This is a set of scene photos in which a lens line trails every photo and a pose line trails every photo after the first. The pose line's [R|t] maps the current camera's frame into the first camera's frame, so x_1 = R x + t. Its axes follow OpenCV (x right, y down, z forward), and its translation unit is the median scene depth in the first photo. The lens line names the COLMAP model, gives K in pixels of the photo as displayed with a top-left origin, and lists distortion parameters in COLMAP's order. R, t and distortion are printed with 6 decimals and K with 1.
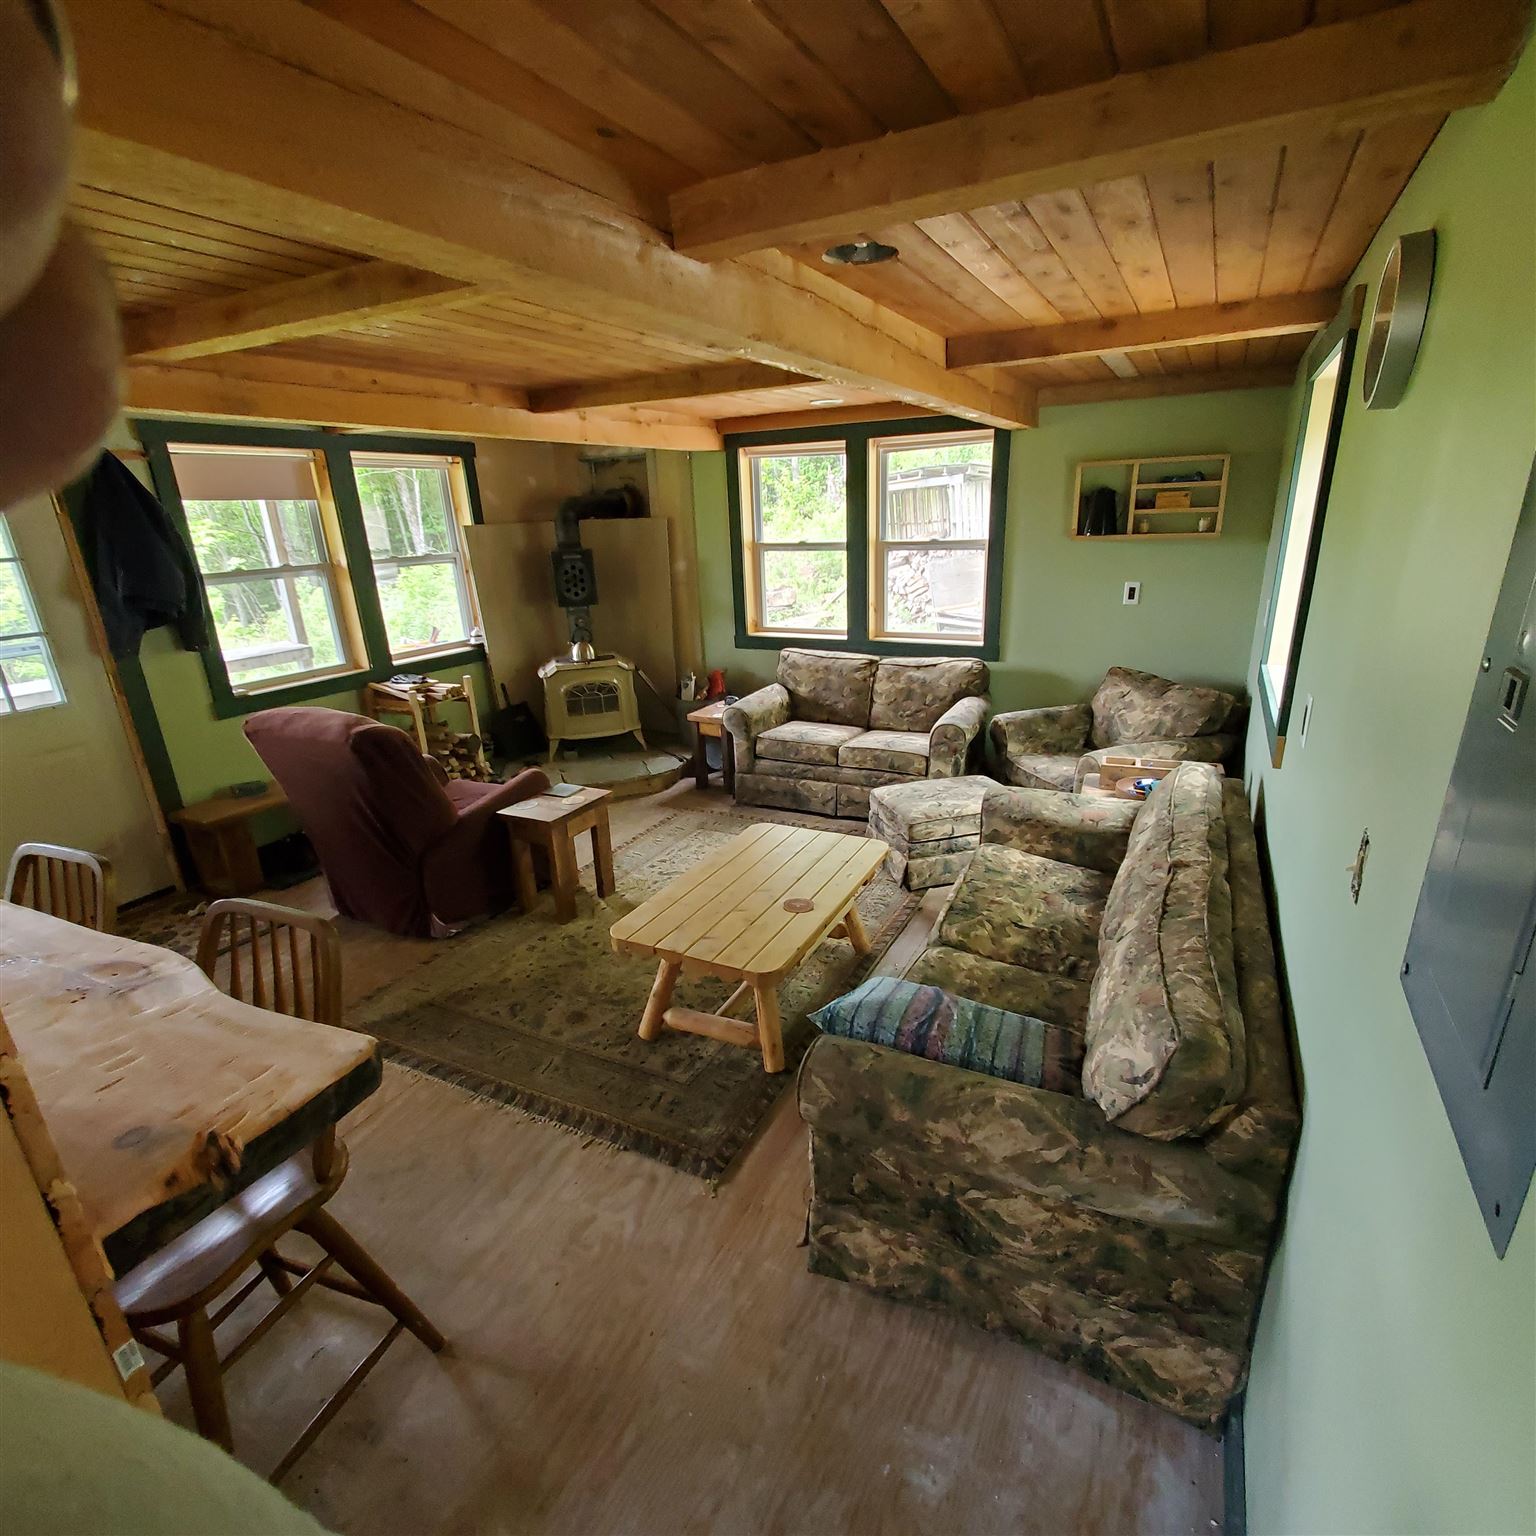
lens RADIAL K [[810.2, 0, 783.5], [0, 810.2, 776.5], [0, 0, 1]] dist [0.007432, -0.002259]
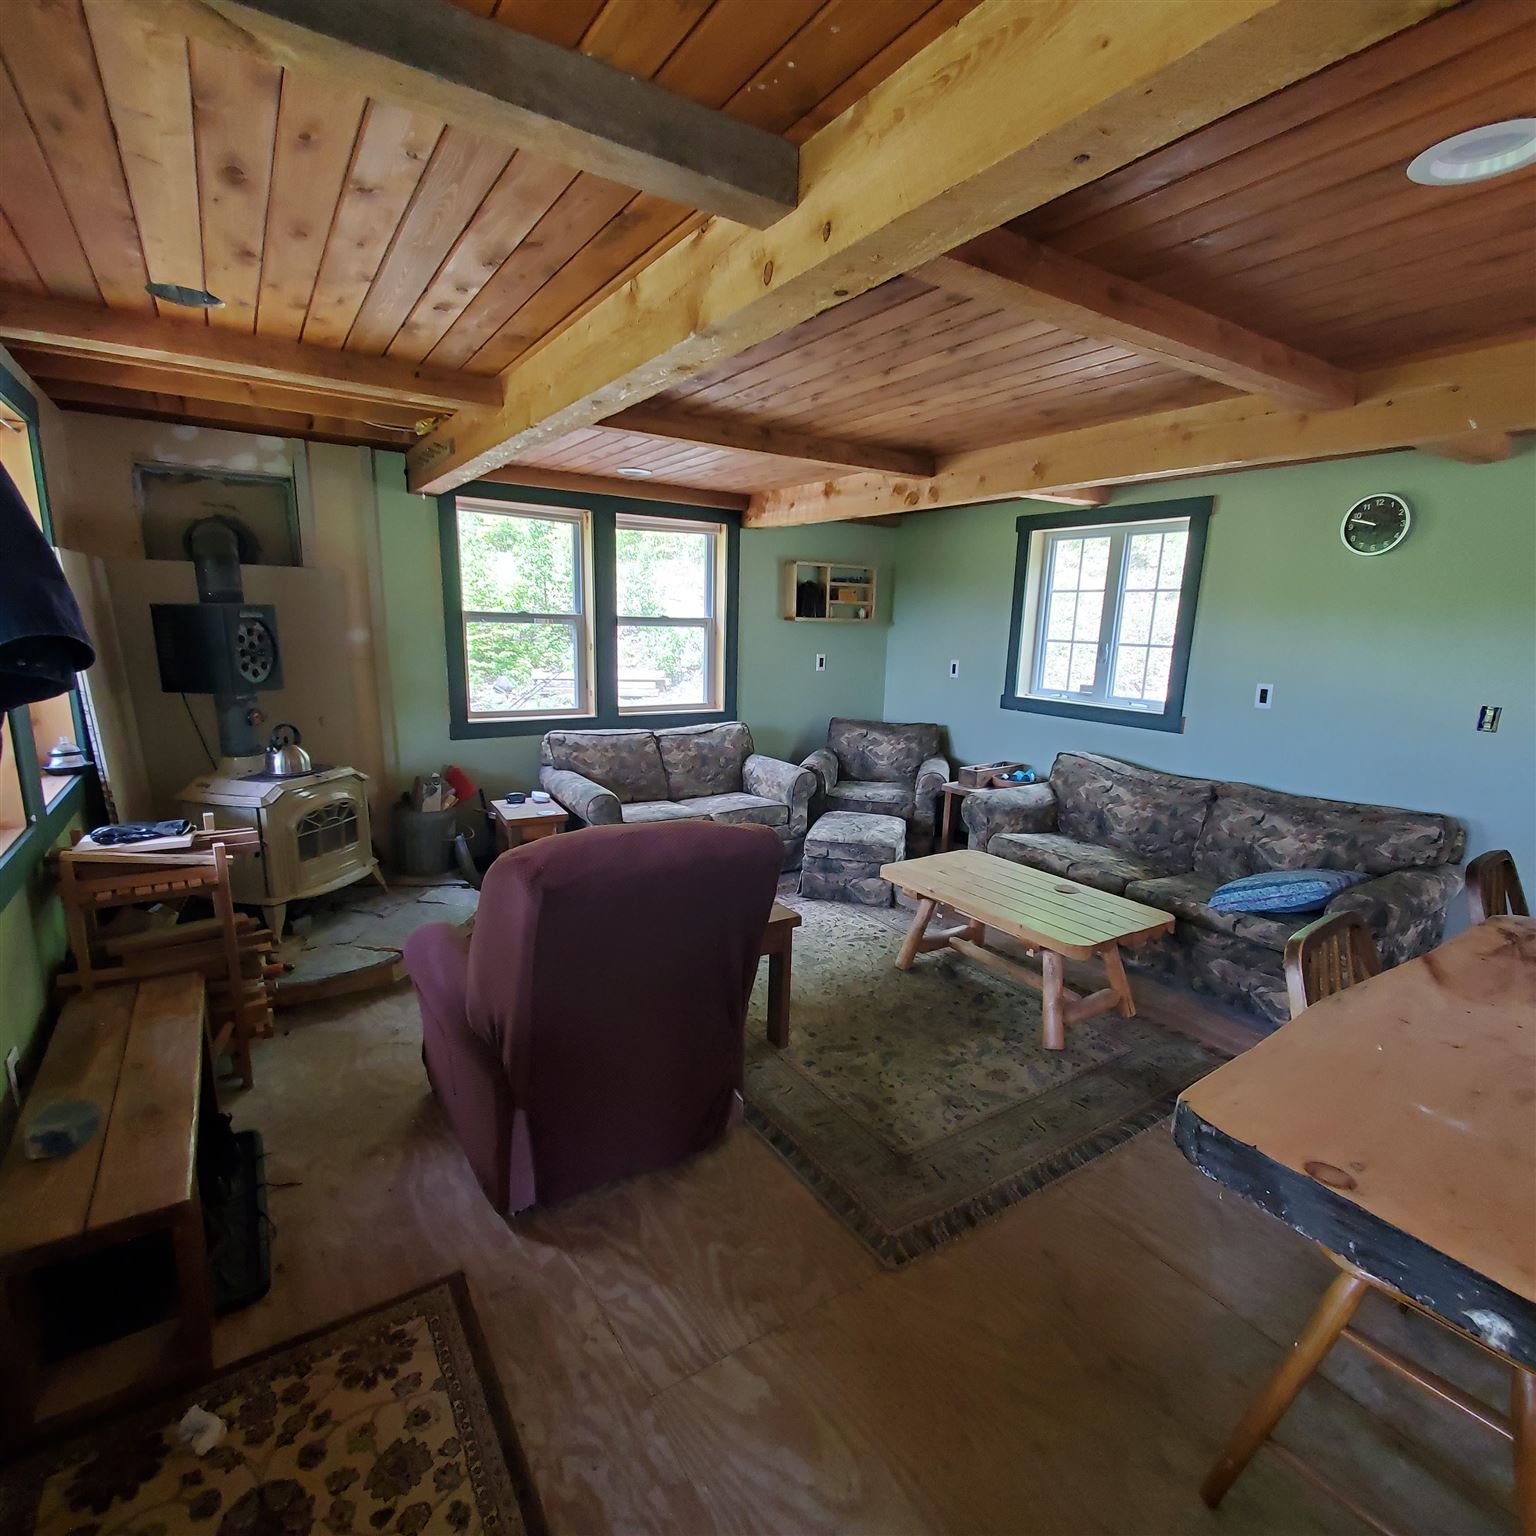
lens RADIAL K [[810.2, 0, 777.5], [0, 810.2, 765.3], [0, 0, 1]] dist [0.007432, -0.002259]
pose [[0.497567, -0.106445, 0.860870, -0.651220], [0.231631, 0.972708, -0.013605, -0.056182], [-0.835927, 0.206174, 0.508643, 0.379034]]
